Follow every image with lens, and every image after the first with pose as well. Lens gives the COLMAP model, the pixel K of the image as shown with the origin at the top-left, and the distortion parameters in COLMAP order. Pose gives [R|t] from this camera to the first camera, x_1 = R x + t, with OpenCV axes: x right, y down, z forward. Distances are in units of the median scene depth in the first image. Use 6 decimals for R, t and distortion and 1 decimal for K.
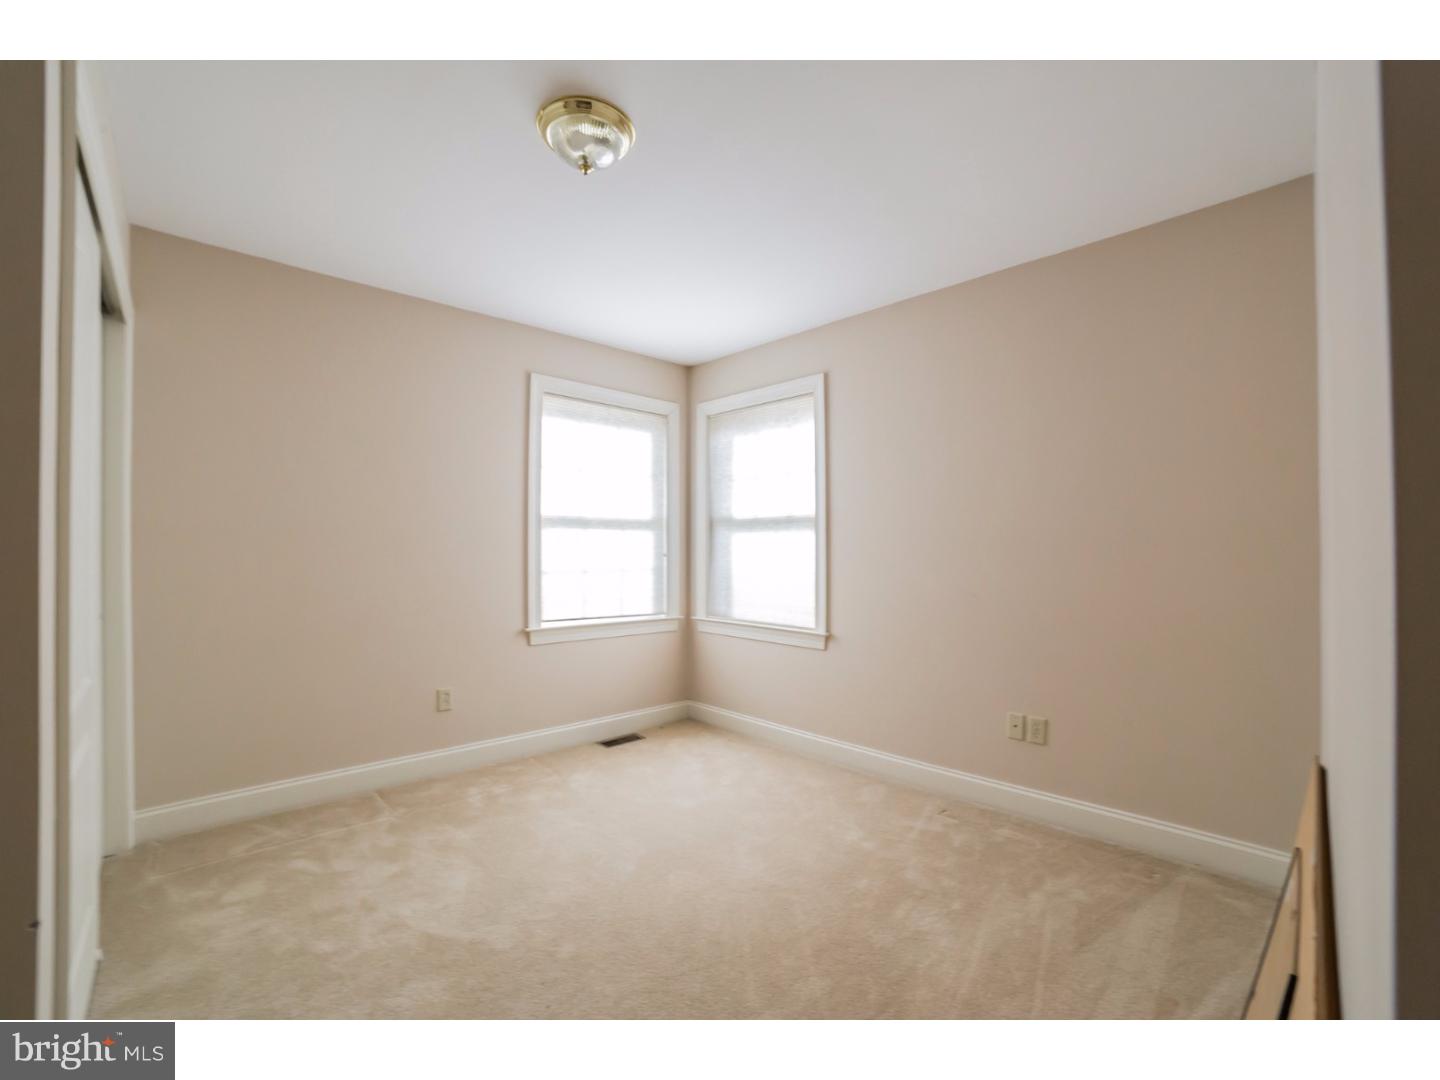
lens RADIAL K [[617.5, 0, 720.0], [0, 617.5, 540.0], [0, 0, 1]] dist [-0.002044, -0.000169]
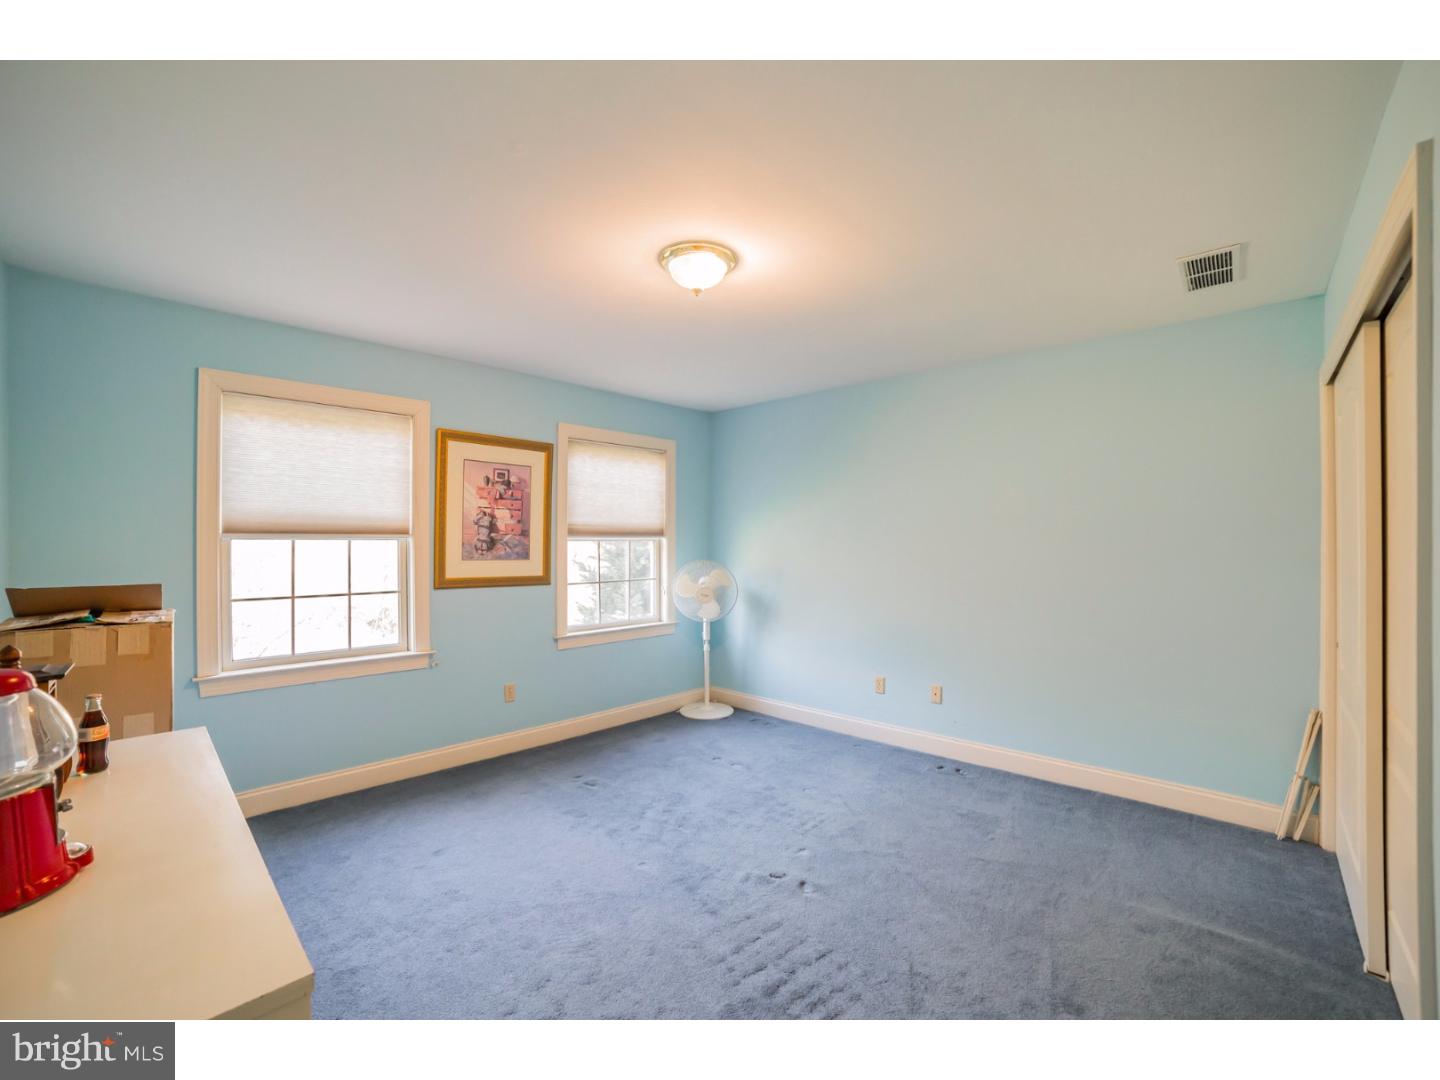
lens RADIAL K [[611.8, 0, 720.0], [0, 611.8, 540.0], [0, 0, 1]] dist [-0.000622, -0.000153]
pose [[0.999960, 0.004772, -0.007595, -0.122892], [-0.004748, 0.999983, 0.003248, 0.000001], [0.007611, -0.003211, 0.999966, 0.000060]]
